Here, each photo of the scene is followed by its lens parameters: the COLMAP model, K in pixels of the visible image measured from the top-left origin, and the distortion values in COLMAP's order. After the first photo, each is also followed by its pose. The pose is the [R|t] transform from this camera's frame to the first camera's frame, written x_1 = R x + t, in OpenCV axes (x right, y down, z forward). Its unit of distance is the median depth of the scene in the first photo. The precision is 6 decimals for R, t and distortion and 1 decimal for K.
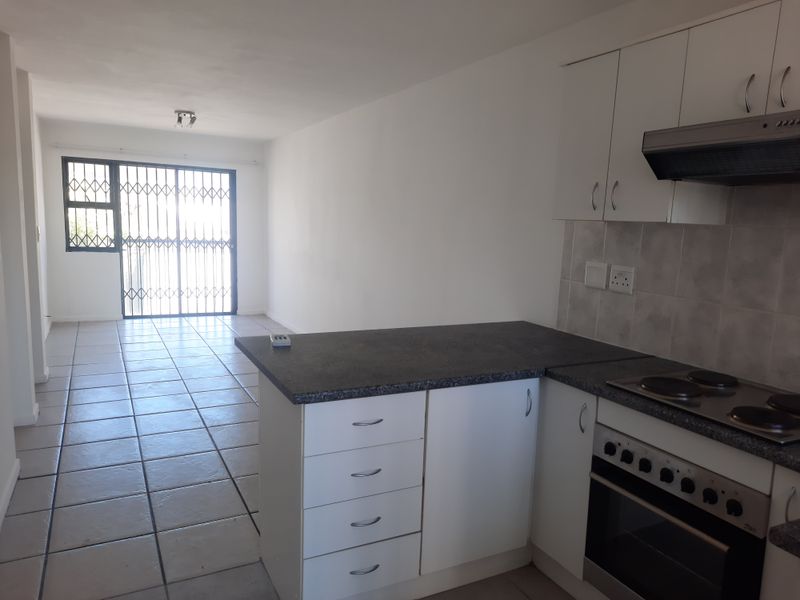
lens RADIAL K [[585.0, 0, 400.0], [0, 585.0, 300.0], [0, 0, 1]] dist [0.042158, -0.003489]
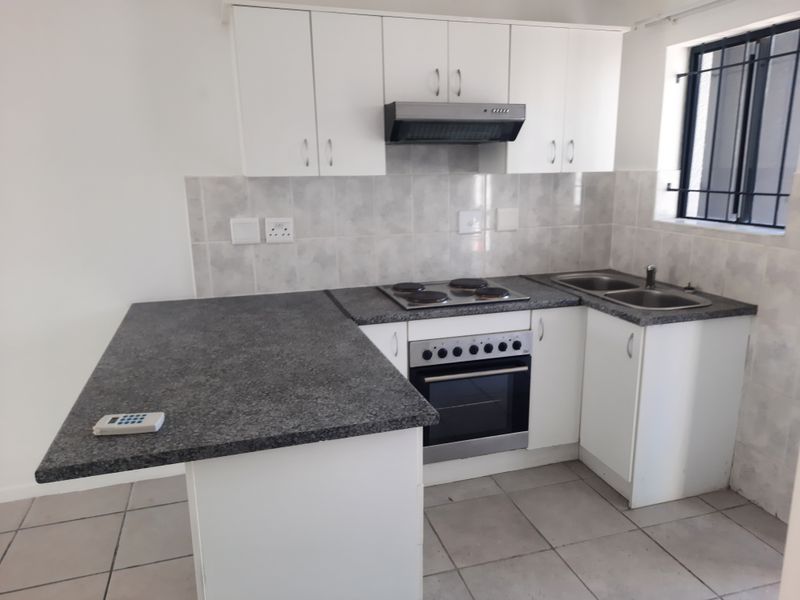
lens RADIAL K [[585.0, 0, 400.0], [0, 585.0, 300.0], [0, 0, 1]] dist [0.042158, -0.003489]
pose [[0.172560, -0.258983, 0.950343, -0.670297], [0.153433, 0.960106, 0.233784, -0.137566], [-0.972976, 0.105472, 0.205412, 0.623967]]
